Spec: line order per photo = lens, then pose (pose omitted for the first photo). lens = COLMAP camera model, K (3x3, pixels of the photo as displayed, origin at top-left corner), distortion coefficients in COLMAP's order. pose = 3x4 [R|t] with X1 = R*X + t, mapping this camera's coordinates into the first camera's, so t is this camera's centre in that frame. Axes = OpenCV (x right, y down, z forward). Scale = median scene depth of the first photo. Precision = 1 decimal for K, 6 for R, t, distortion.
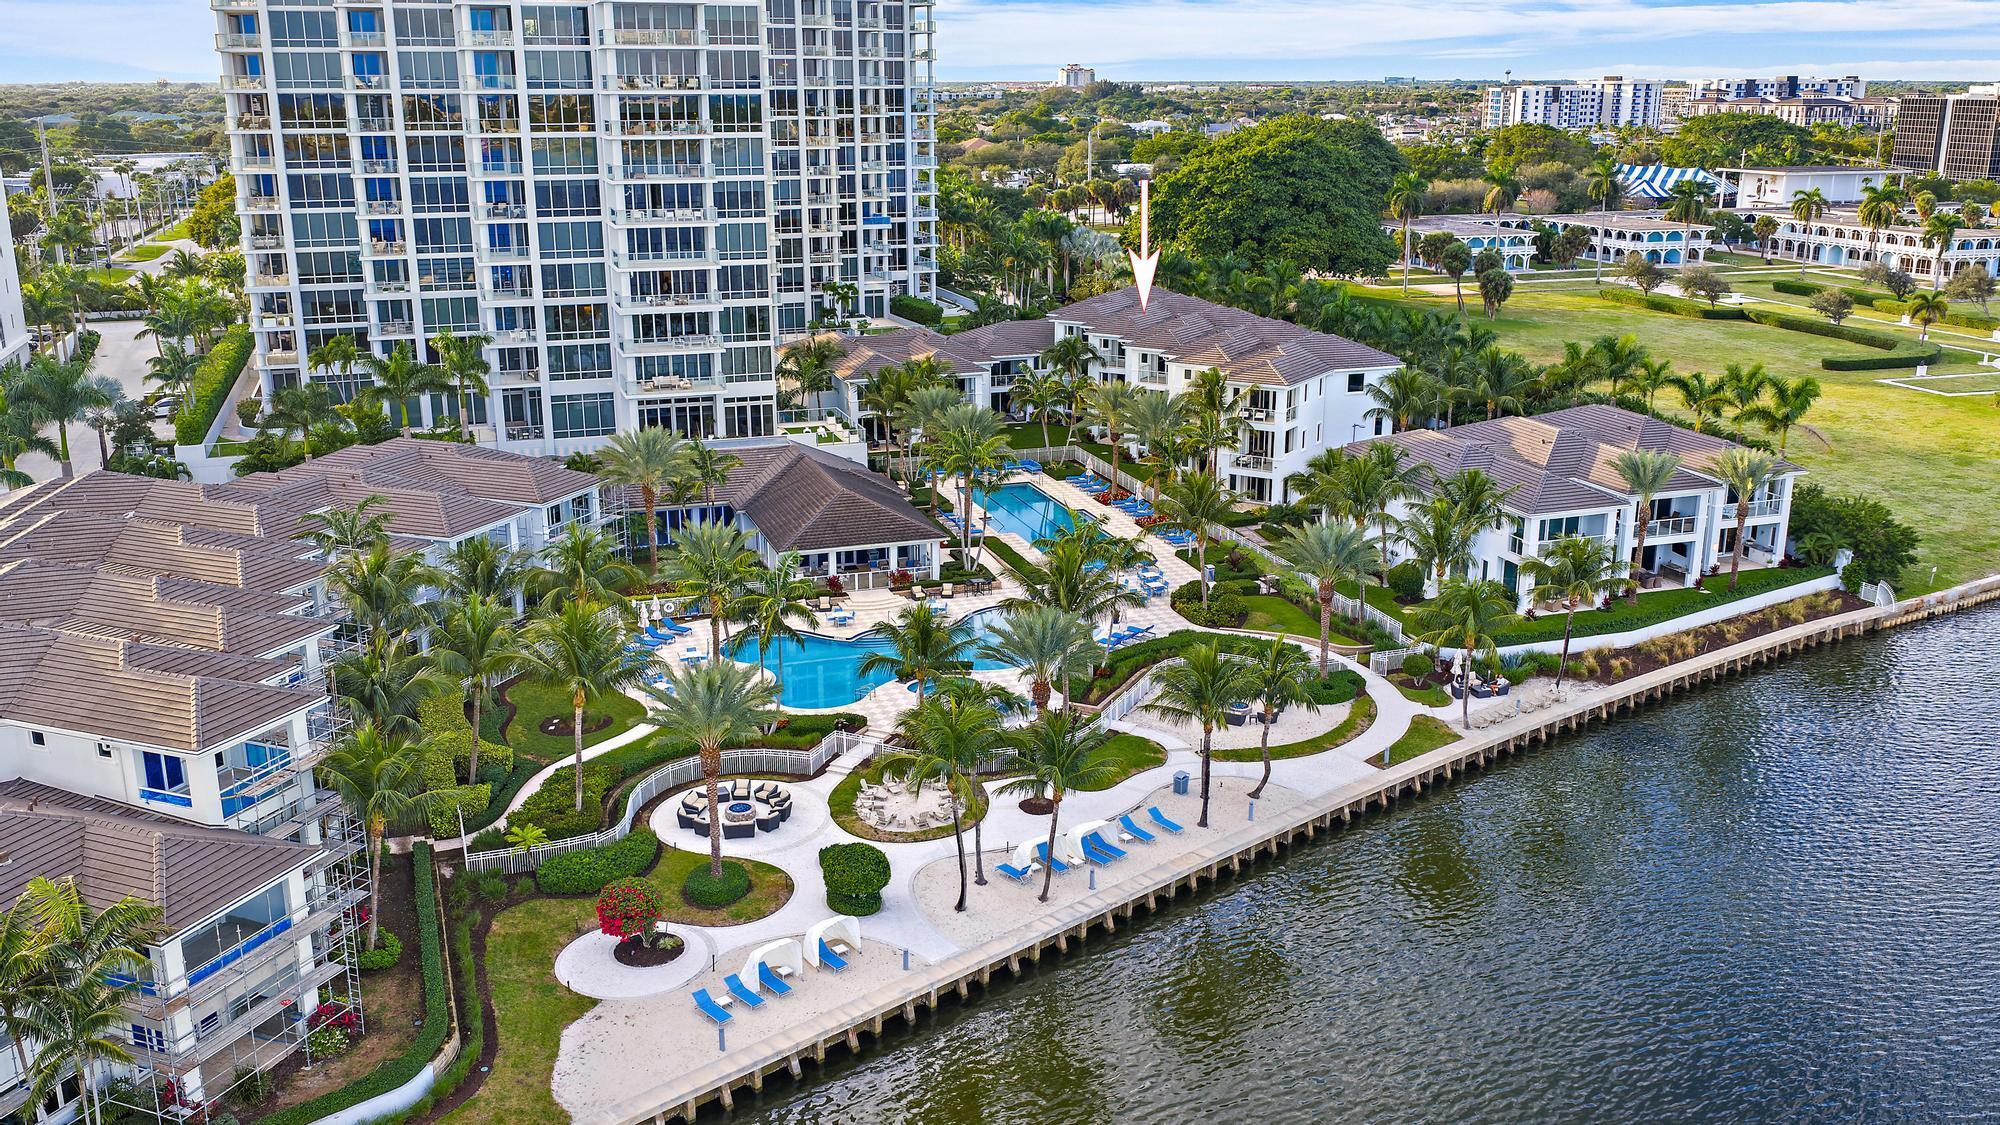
lens RADIAL K [[1636.6, 0, 1001.3], [0, 1636.6, 556.4], [0, 0, 1]] dist [0.013467, -0.039669]
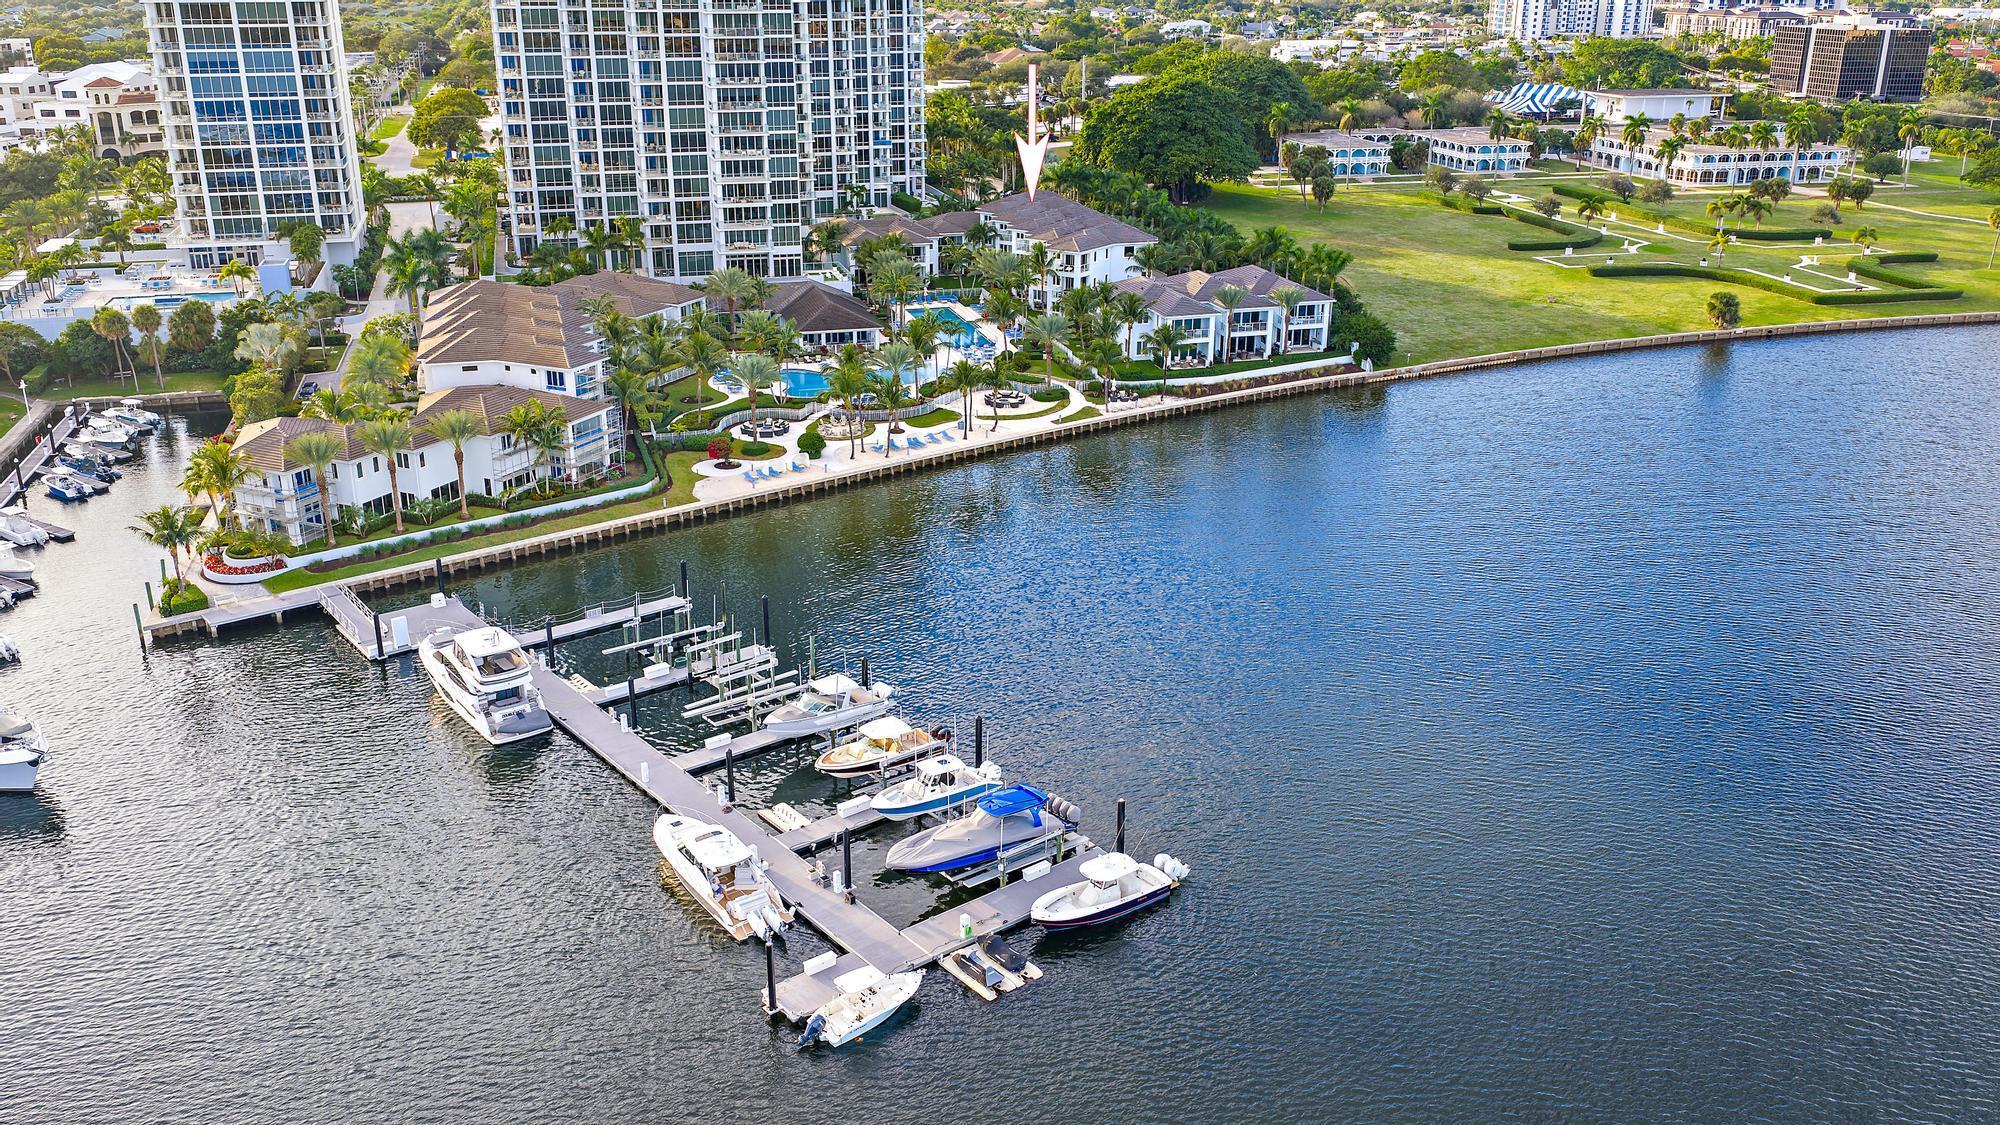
lens RADIAL K [[1636.6, 0, 1001.3], [0, 1636.6, 556.4], [0, 0, 1]] dist [0.013467, -0.039669]
pose [[0.998345, 0.023803, -0.052352, 0.185429], [-0.019944, 0.997129, 0.073049, 0.098756], [0.053940, -0.071884, 0.995953, -0.814703]]
